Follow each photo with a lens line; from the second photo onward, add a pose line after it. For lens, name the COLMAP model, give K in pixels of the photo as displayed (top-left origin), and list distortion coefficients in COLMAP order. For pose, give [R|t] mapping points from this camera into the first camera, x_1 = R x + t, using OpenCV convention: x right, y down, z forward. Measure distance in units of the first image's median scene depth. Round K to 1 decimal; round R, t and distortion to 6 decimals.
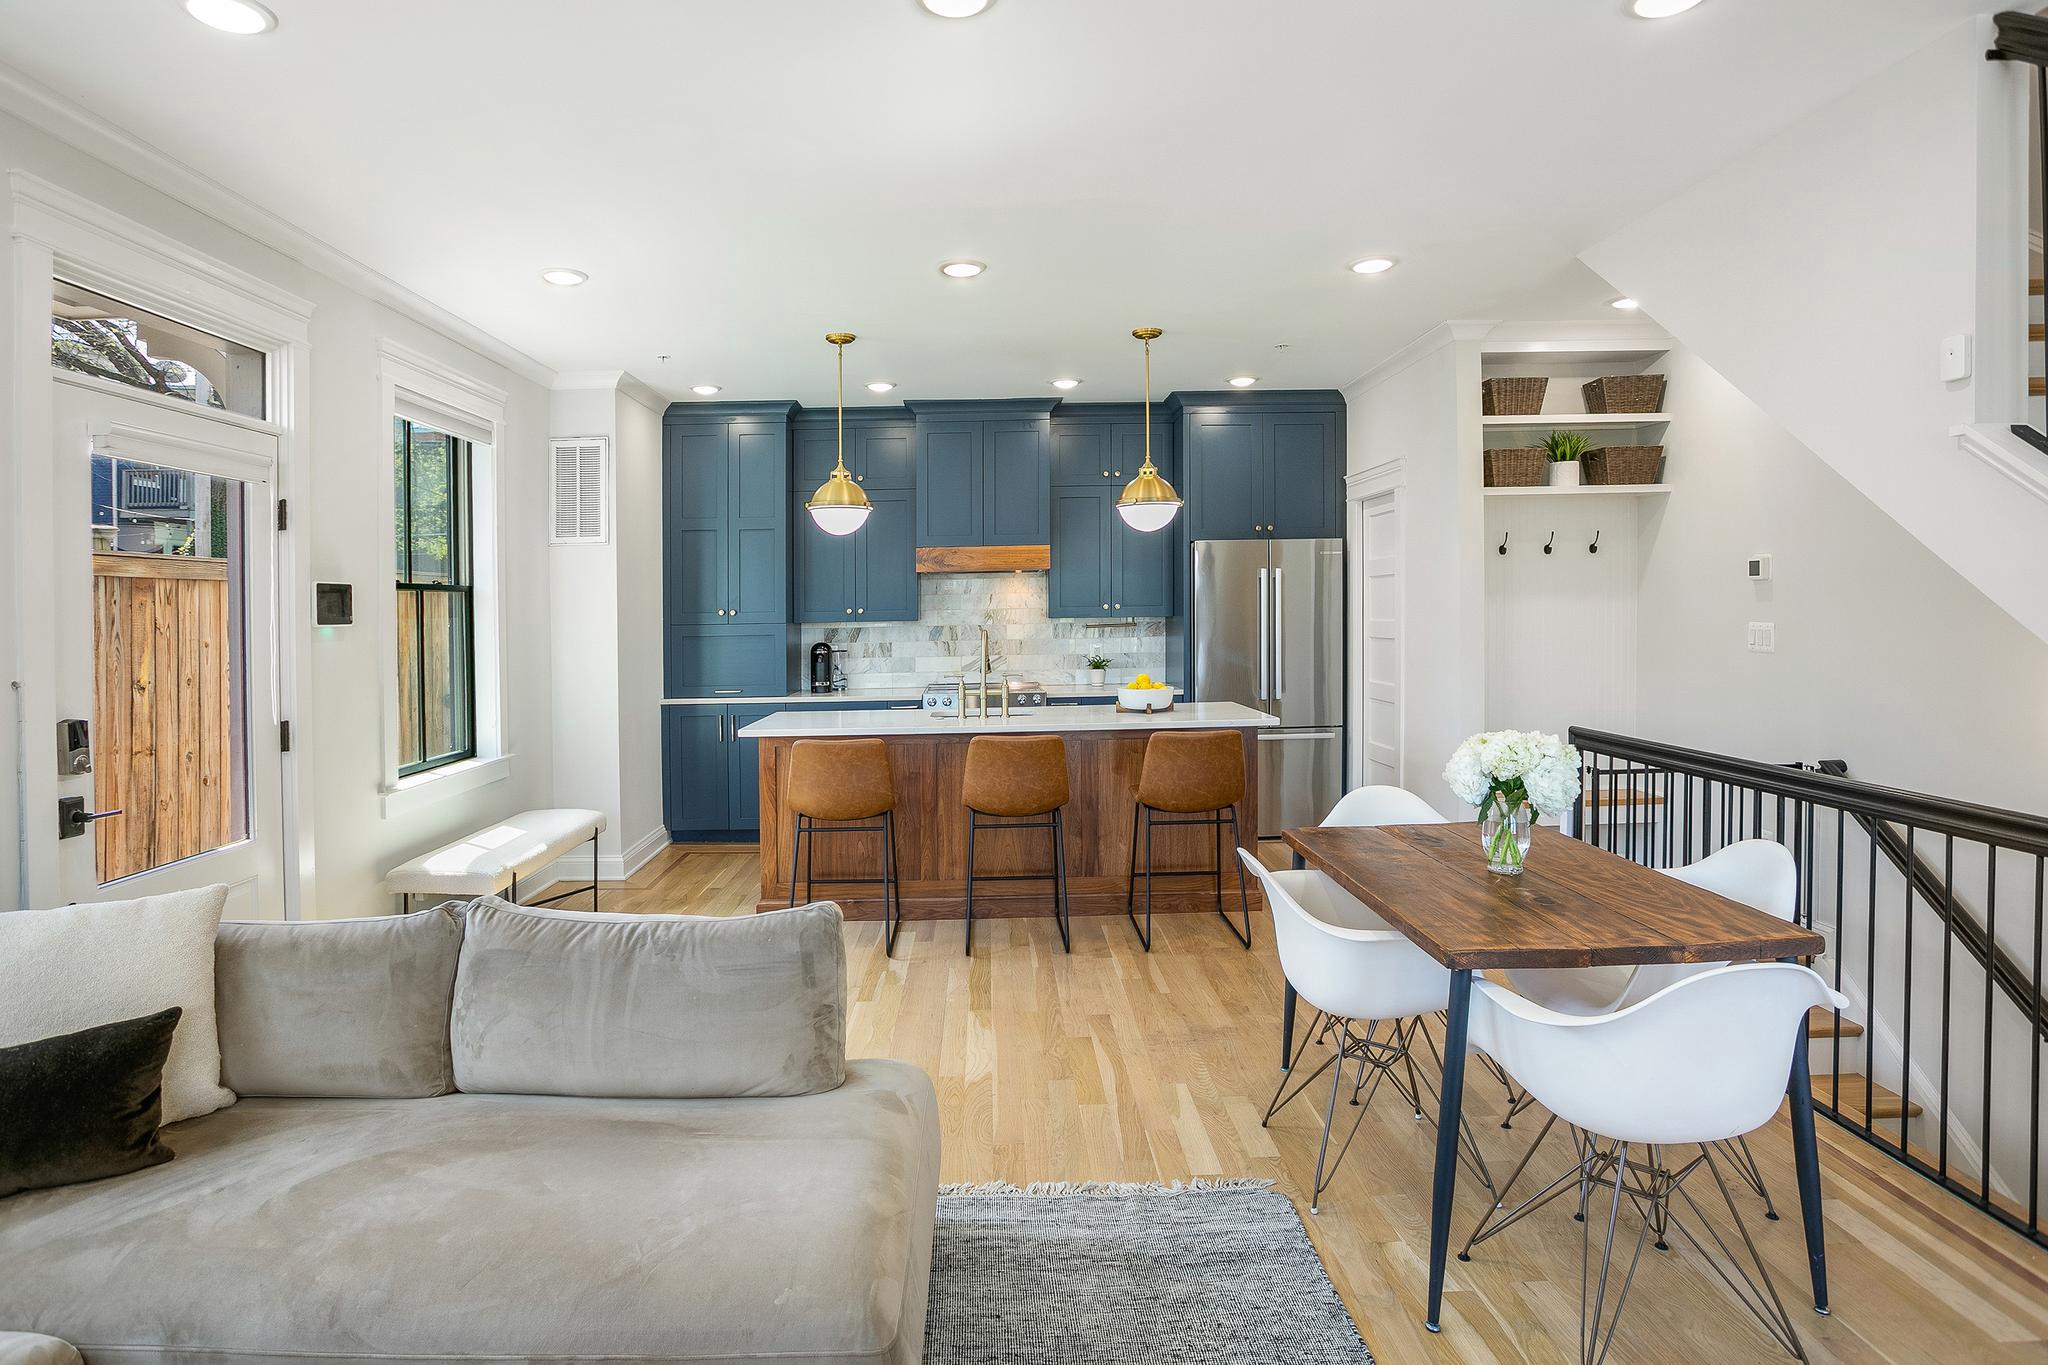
lens RADIAL K [[1060.7, 0, 1009.2], [0, 1060.7, 626.3], [0, 0, 1]] dist [-0.070972, 0.027830]
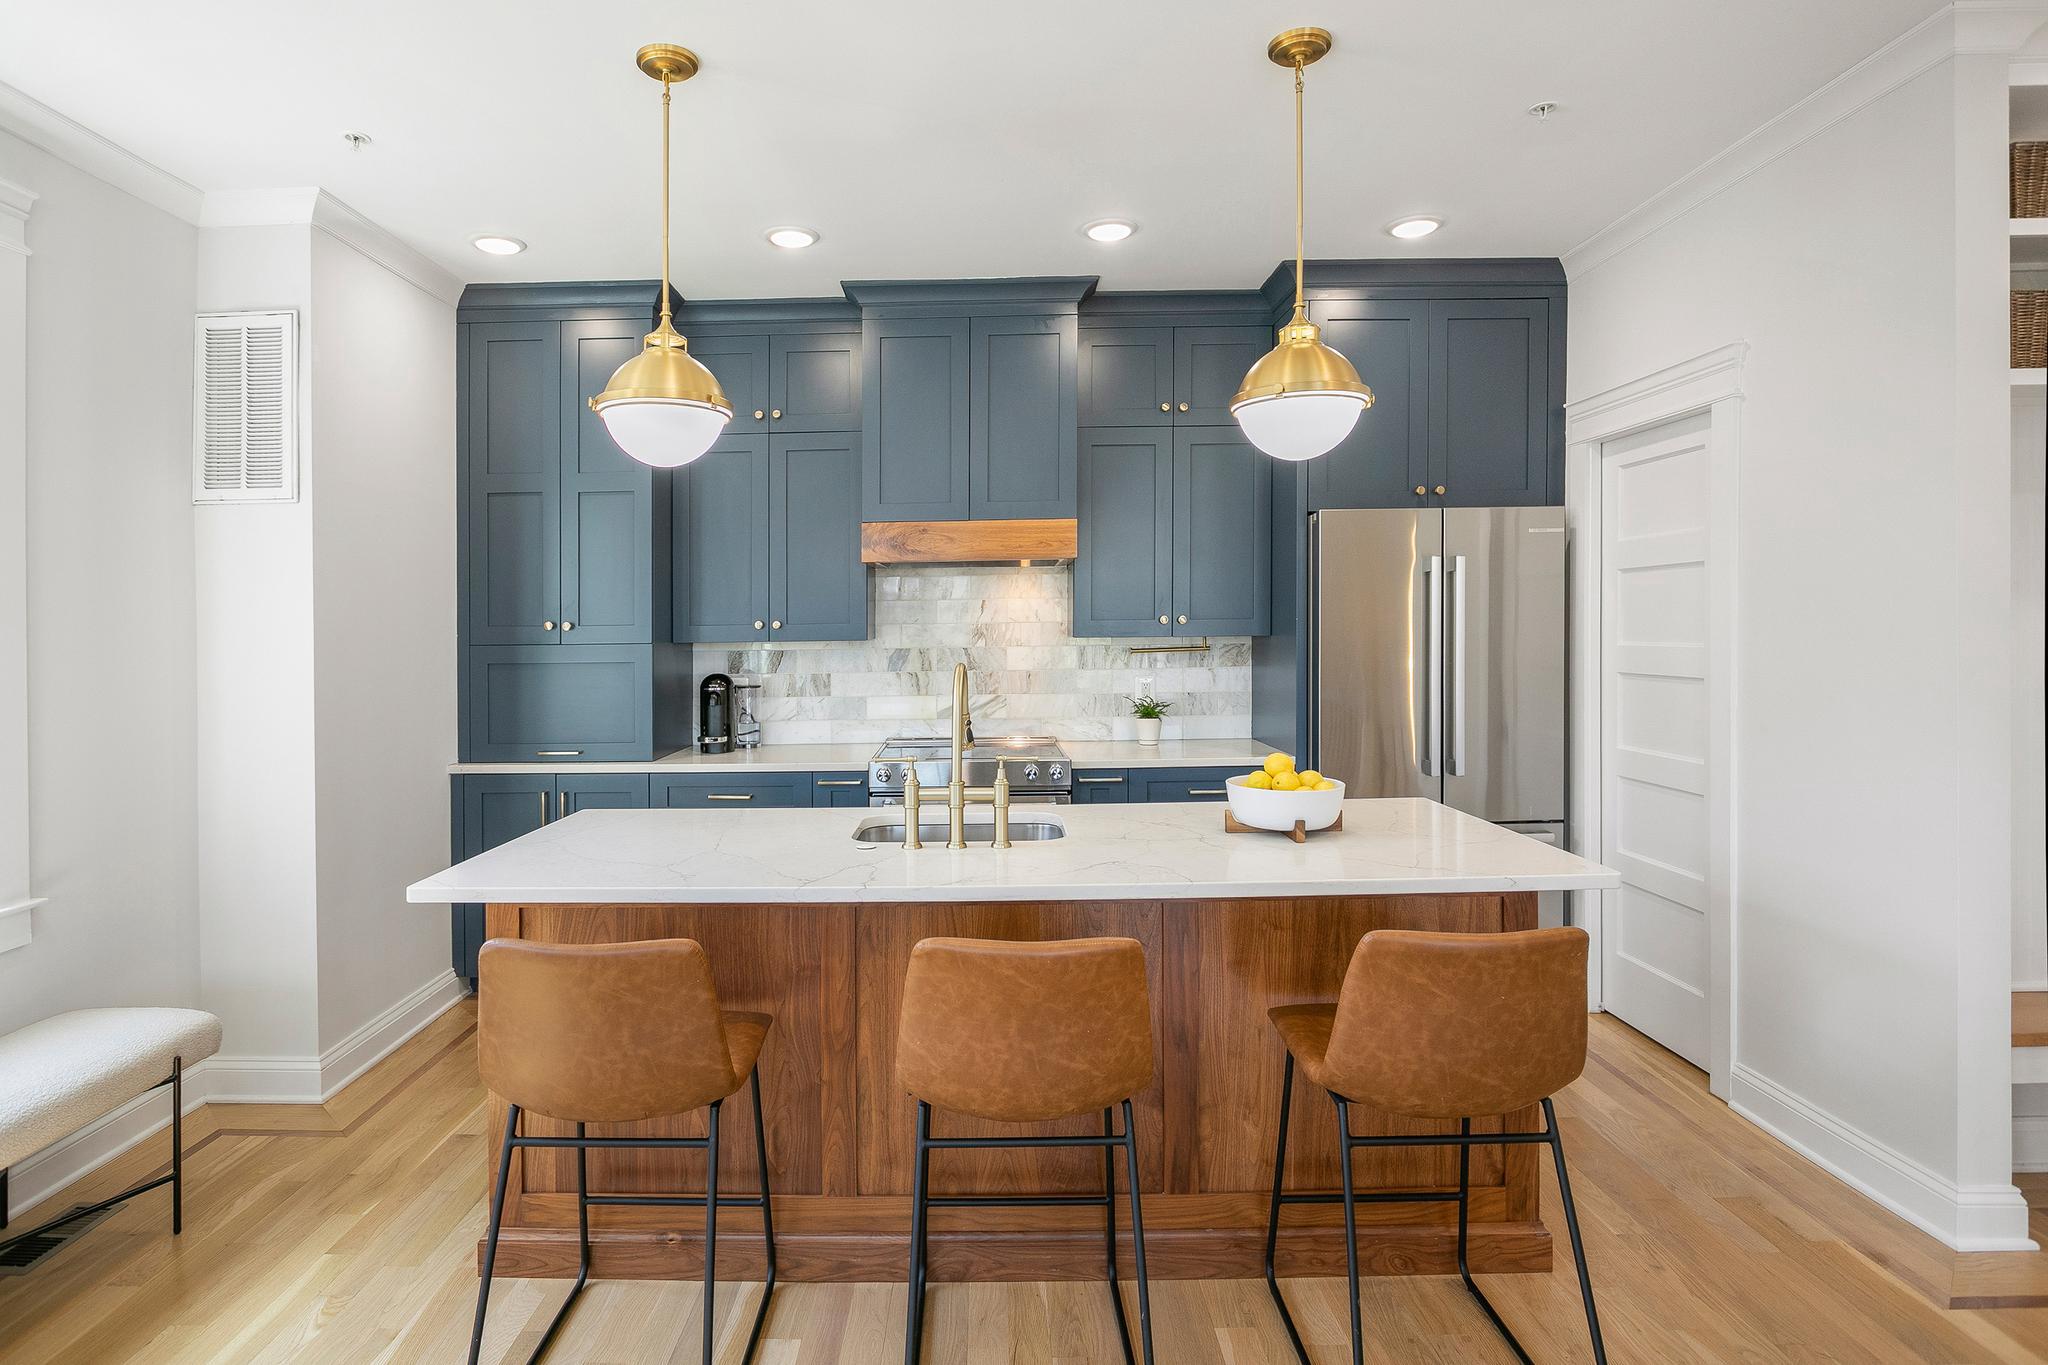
lens RADIAL K [[1060.7, 0, 1009.2], [0, 1060.7, 626.3], [0, 0, 1]] dist [-0.070972, 0.027830]
pose [[0.999993, 0.003646, -0.001007, -0.000252], [-0.003661, 0.999870, -0.015680, -0.004480], [0.000950, 0.015683, 0.999877, 0.386925]]
